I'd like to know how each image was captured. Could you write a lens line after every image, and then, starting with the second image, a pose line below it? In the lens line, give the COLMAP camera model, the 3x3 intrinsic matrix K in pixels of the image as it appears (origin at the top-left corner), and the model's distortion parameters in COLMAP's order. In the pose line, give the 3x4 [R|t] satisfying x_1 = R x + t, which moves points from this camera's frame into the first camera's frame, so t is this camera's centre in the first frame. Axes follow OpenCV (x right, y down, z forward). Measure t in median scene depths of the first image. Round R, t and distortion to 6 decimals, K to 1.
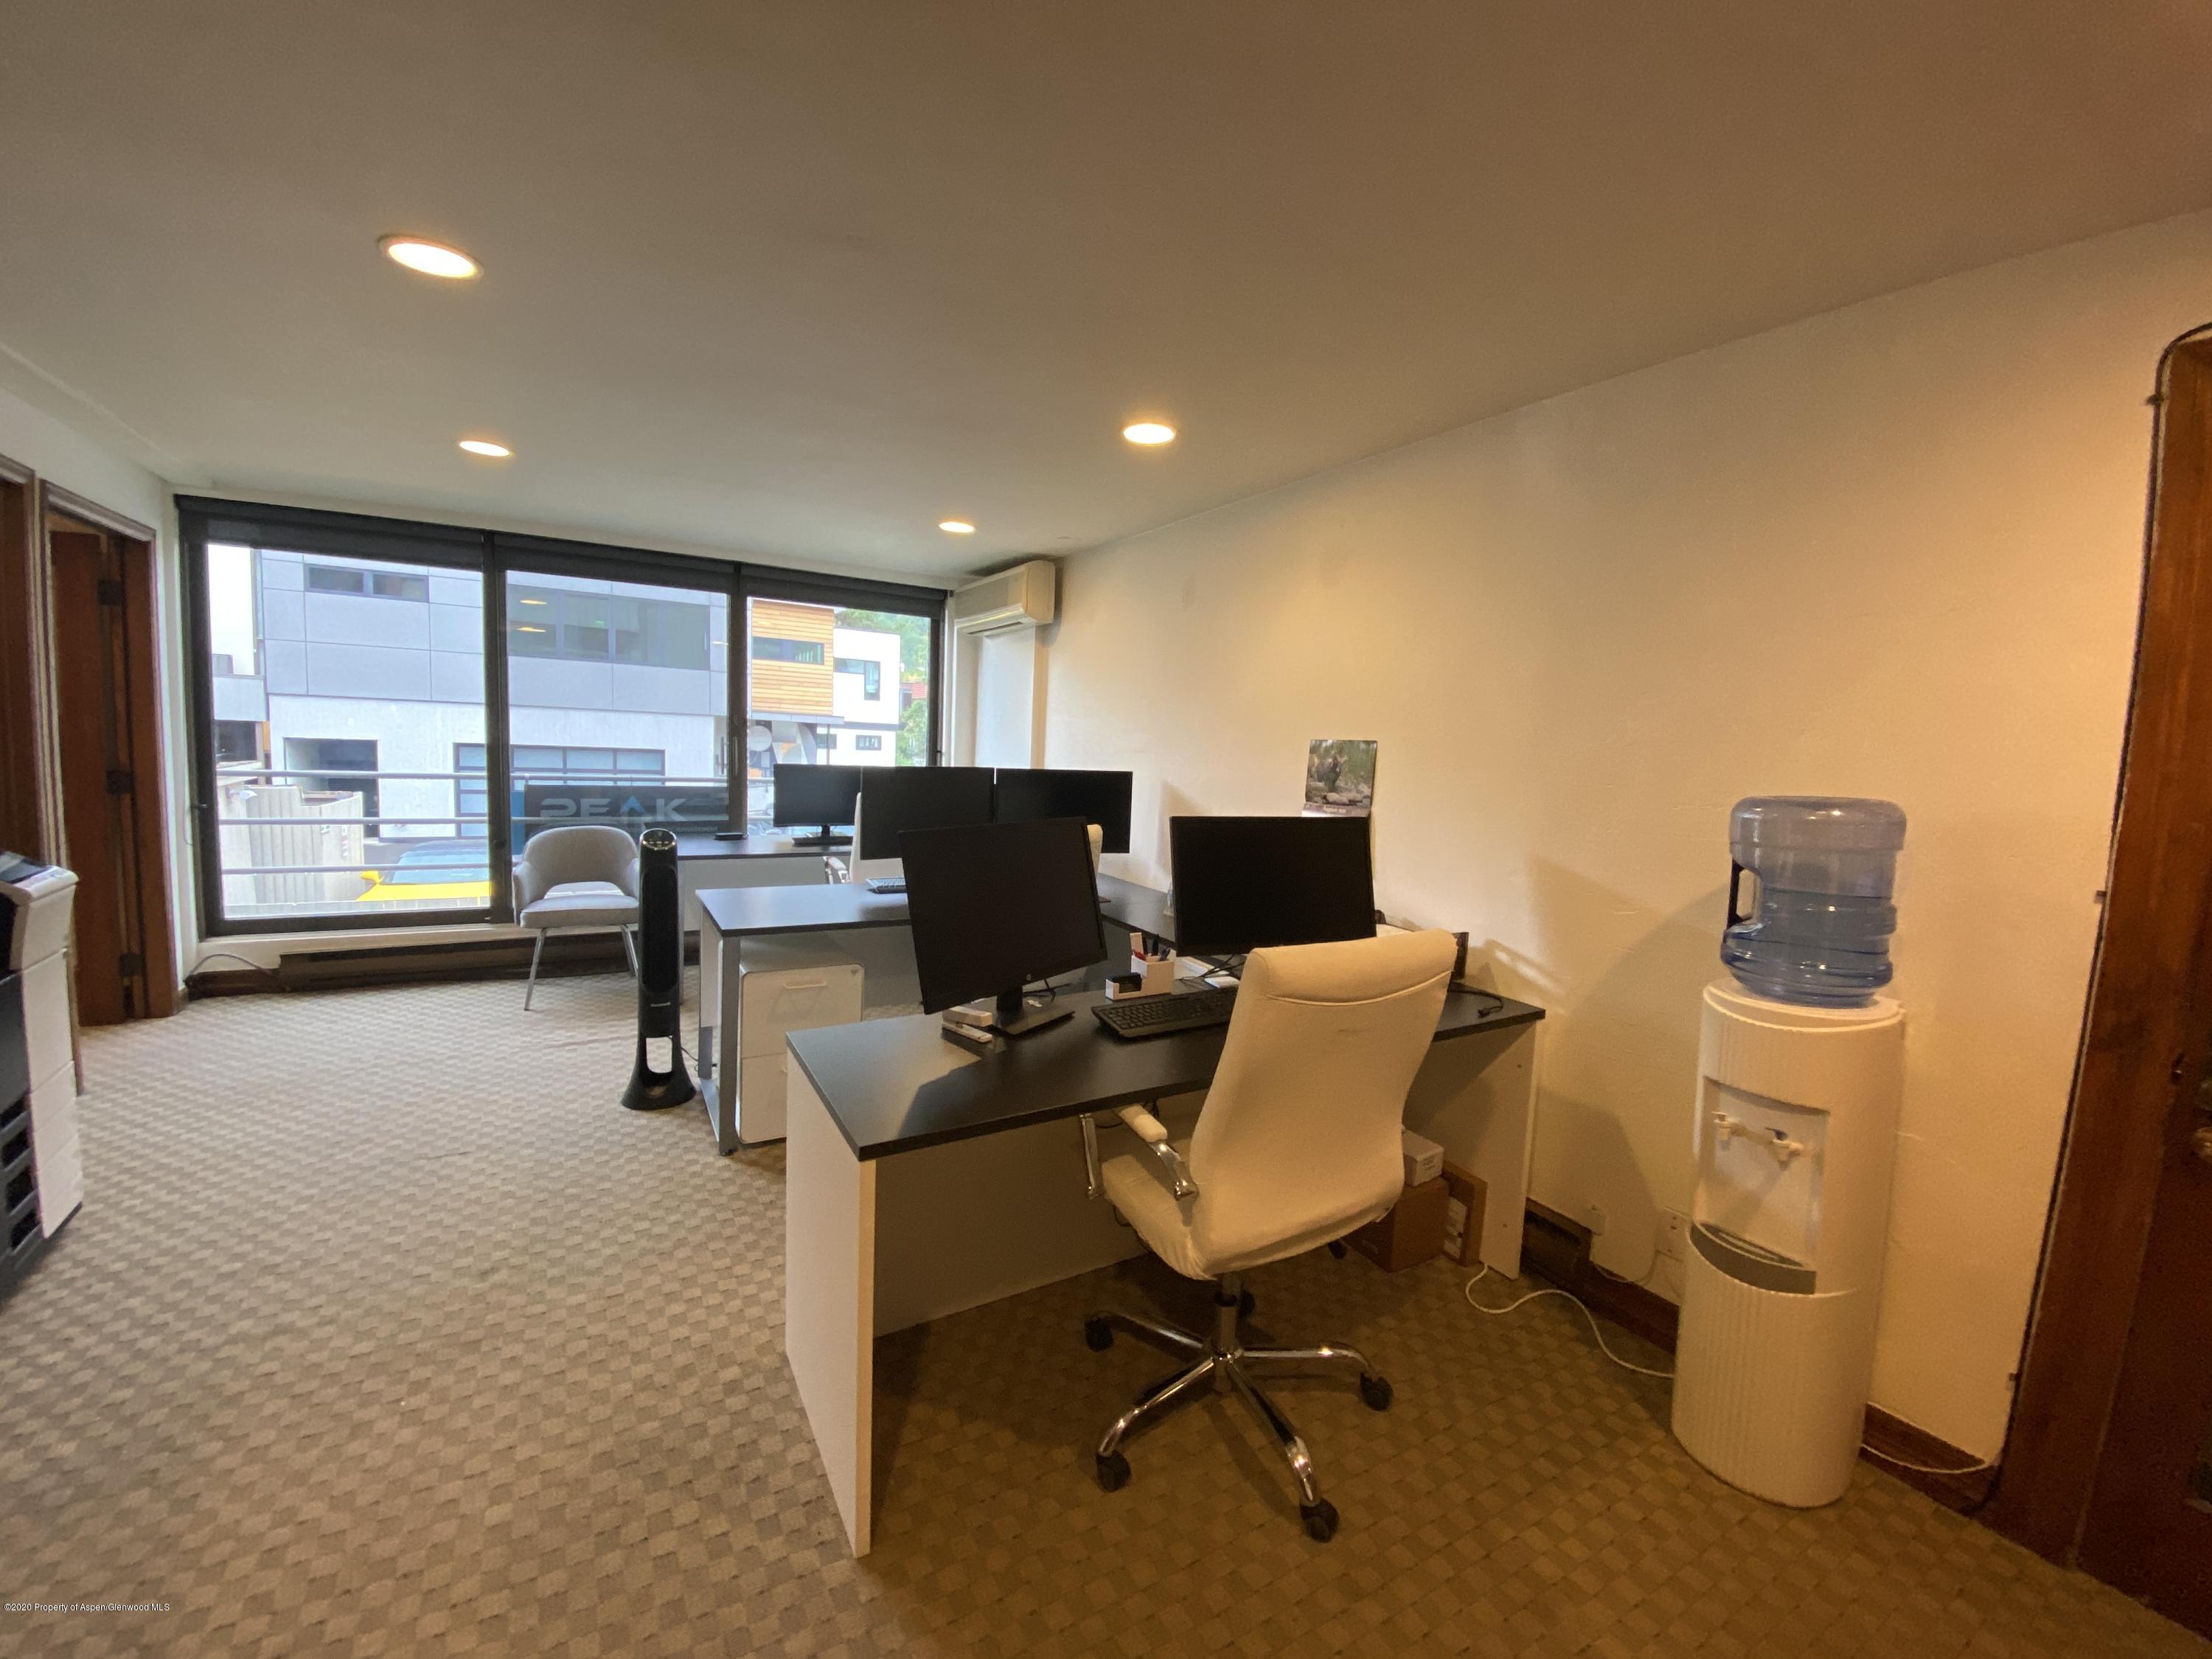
lens RADIAL K [[889.9, 0, 1103.2], [0, 889.9, 821.7], [0, 0, 1]] dist [0.000437, -0.012602]
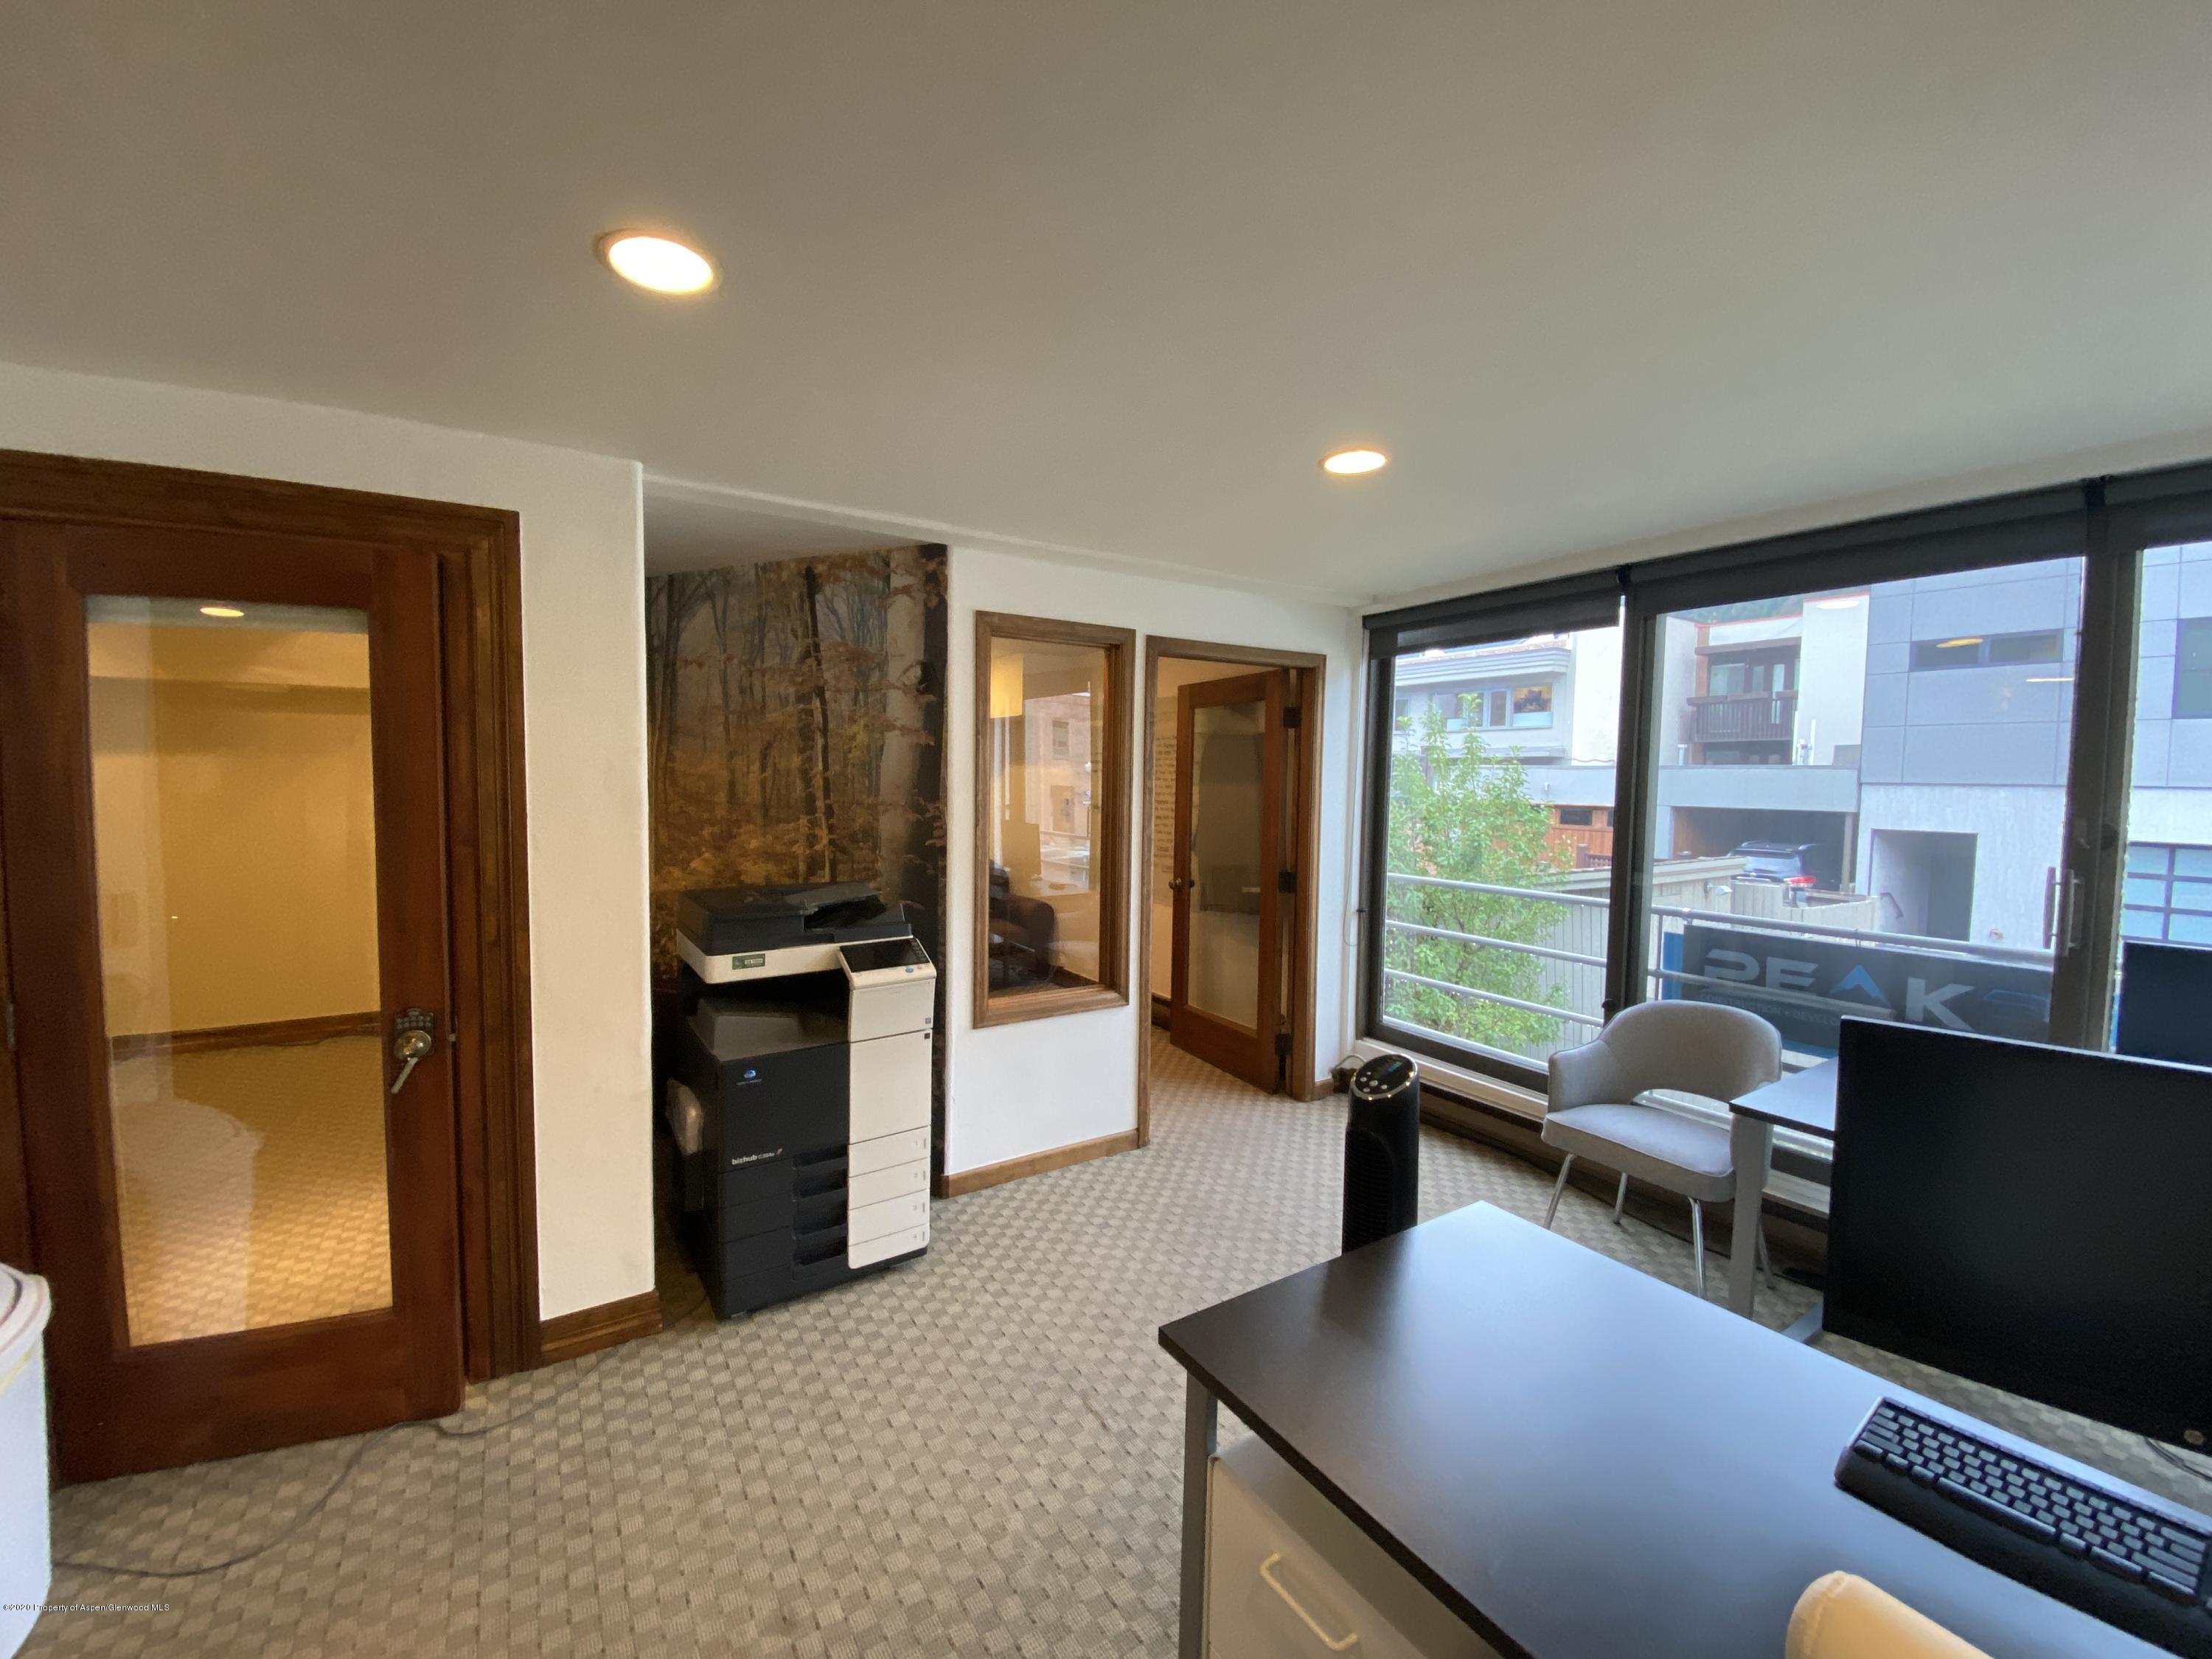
lens RADIAL K [[889.9, 0, 1098.4], [0, 889.9, 833.9], [0, 0, 1]] dist [0.000437, -0.012602]
pose [[0.033762, 0.019093, -0.999248, 0.014424], [-0.102098, 0.994653, 0.015555, -0.166417], [0.994201, 0.101496, 0.035531, 1.167641]]
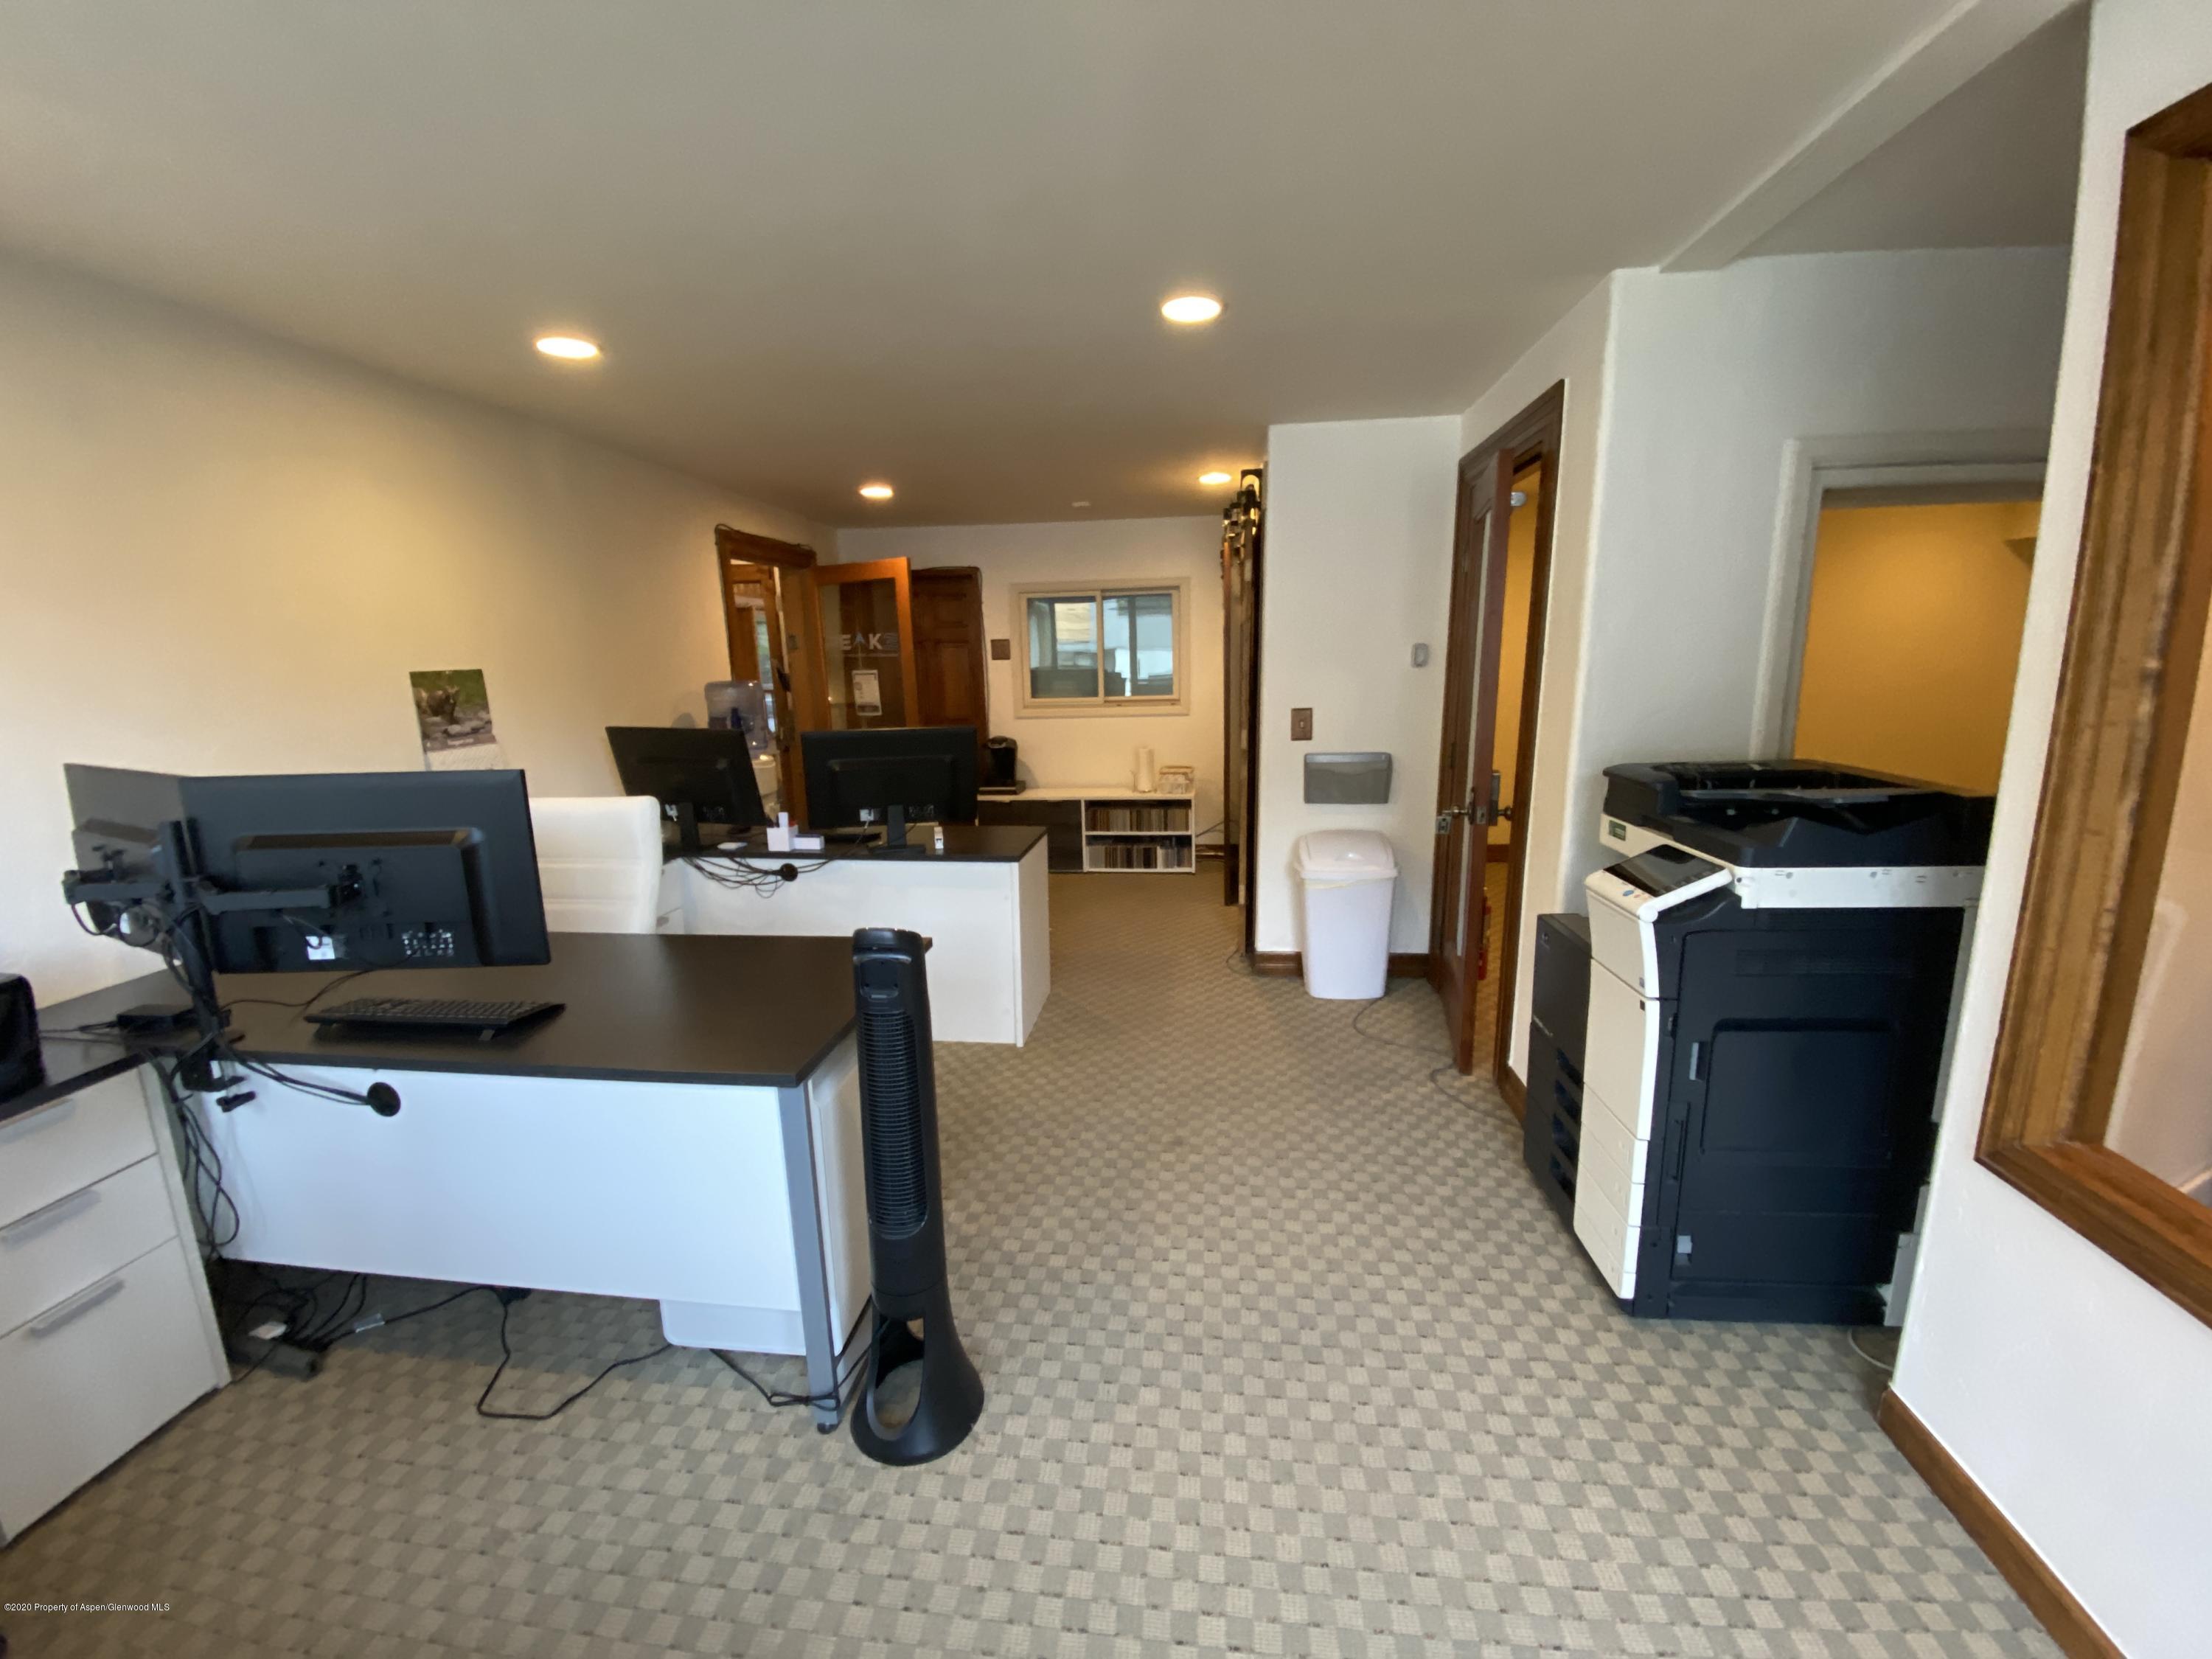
lens RADIAL K [[908.2, 0, 1102.6], [0, 908.2, 835.9], [0, 0, 1]] dist [-0.001390, -0.000181]
pose [[-0.788262, -0.150454, 0.596663, -1.284268], [0.042342, 0.954087, 0.296521, -0.253950], [-0.613881, 0.259000, -0.745700, 1.871104]]
